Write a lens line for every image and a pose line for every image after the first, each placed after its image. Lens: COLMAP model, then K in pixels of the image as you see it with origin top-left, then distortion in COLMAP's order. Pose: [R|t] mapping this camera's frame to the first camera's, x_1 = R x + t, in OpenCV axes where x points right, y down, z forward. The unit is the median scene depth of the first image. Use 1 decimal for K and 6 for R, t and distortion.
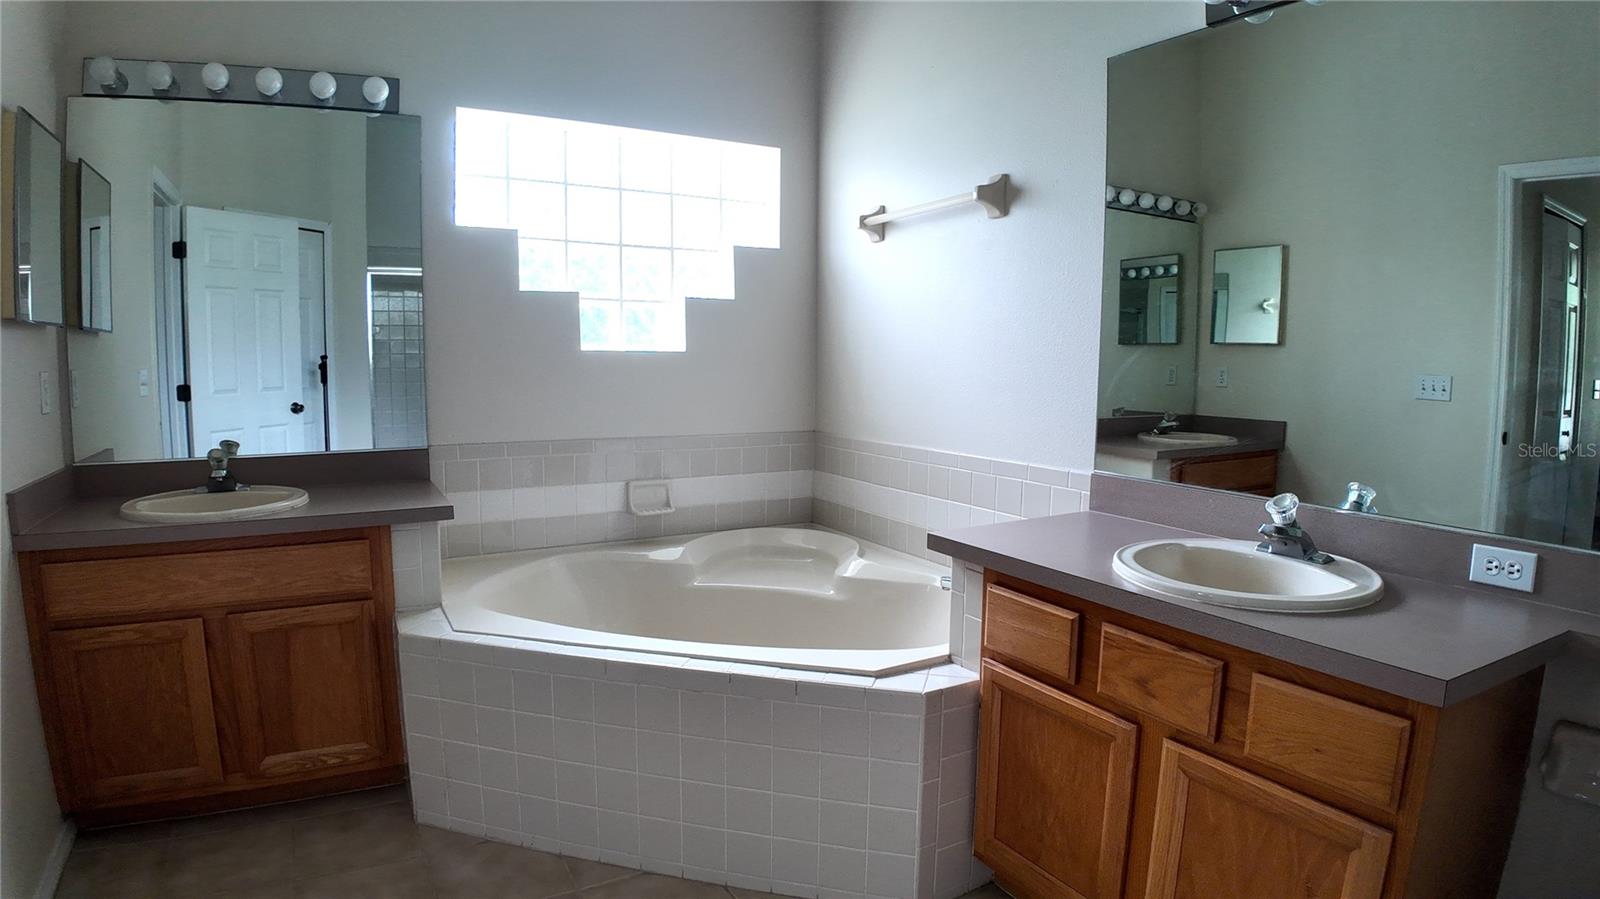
lens RADIAL K [[845.1, 0, 800.0], [0, 845.1, 449.5], [0, 0, 1]] dist [-0.084929, -0.001189]
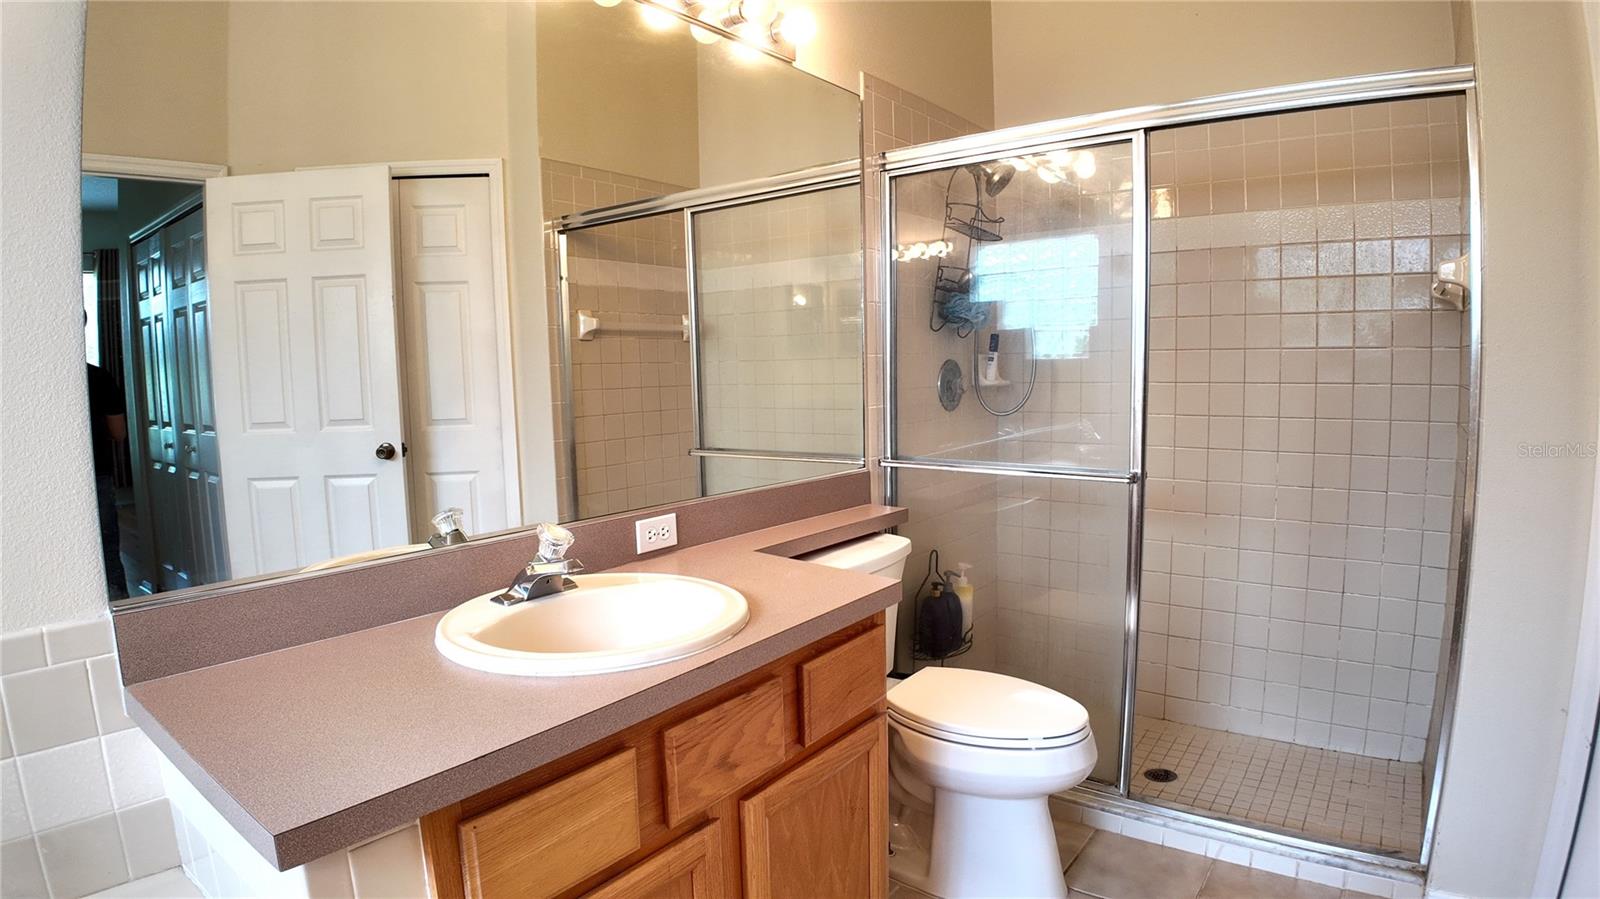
lens RADIAL K [[845.1, 0, 800.0], [0, 845.1, 449.5], [0, 0, 1]] dist [-0.084929, -0.001189]
pose [[-0.387397, -0.087366, 0.917764, -0.321909], [0.125421, 0.981250, 0.146351, -0.122059], [-0.913342, 0.171802, -0.369176, 1.130540]]
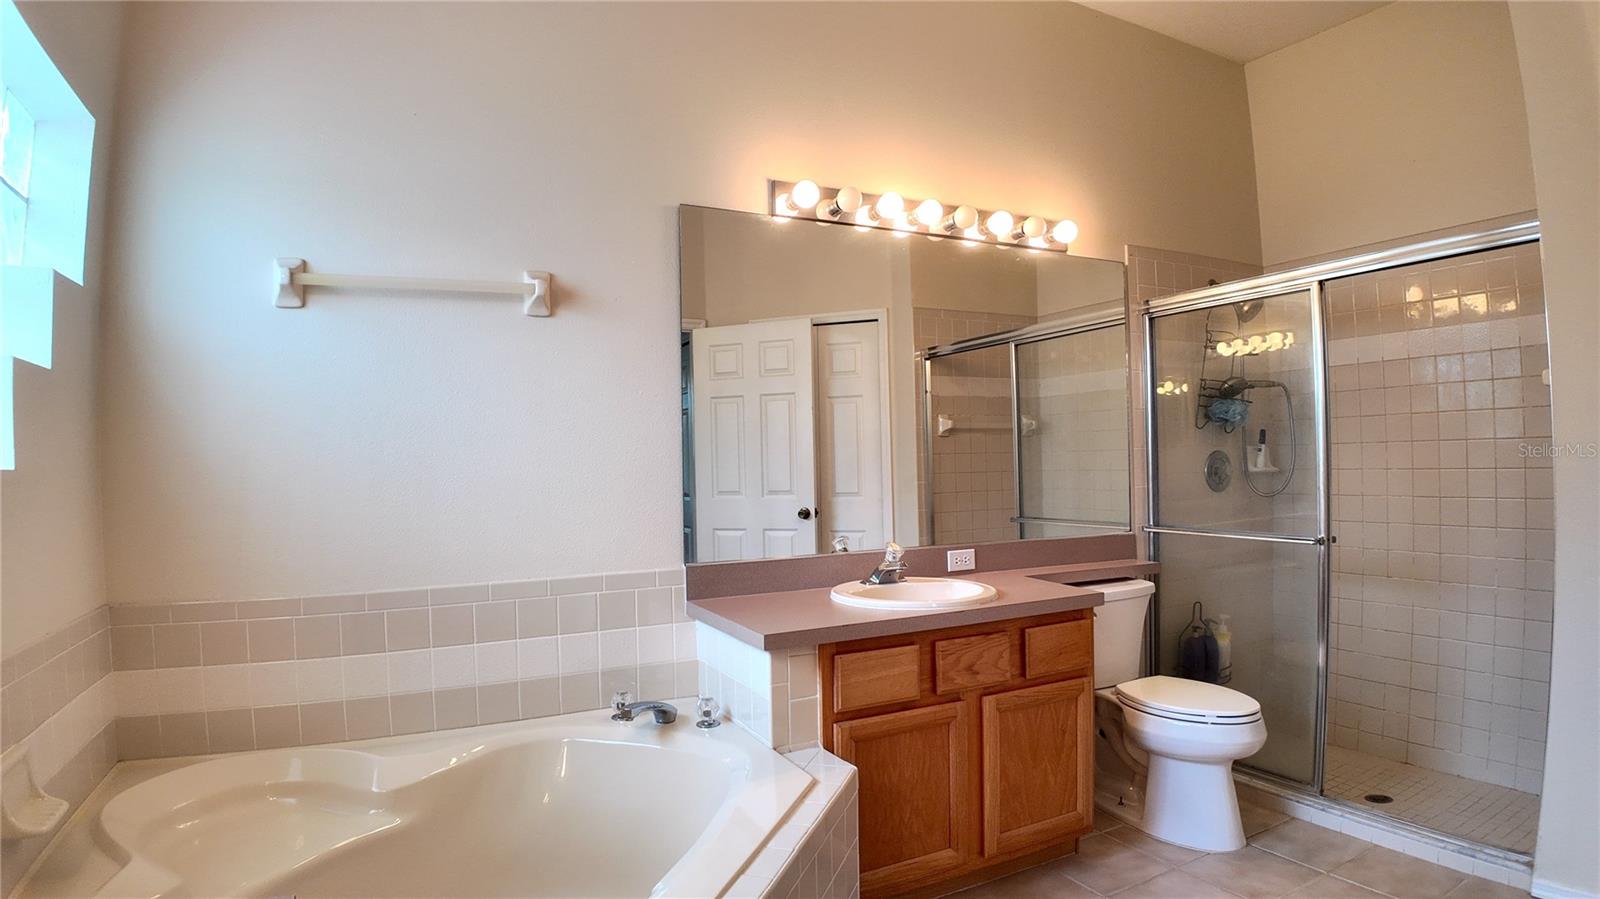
lens RADIAL K [[852.1, 0, 772.3], [0, 852.1, 457.0], [0, 0, 1]] dist [-0.089091, -0.000985]
pose [[0.095066, -0.000656, 0.995471, -1.102061], [0.135255, 0.990735, -0.012263, -0.124672], [-0.986240, 0.135808, 0.094274, 1.109381]]
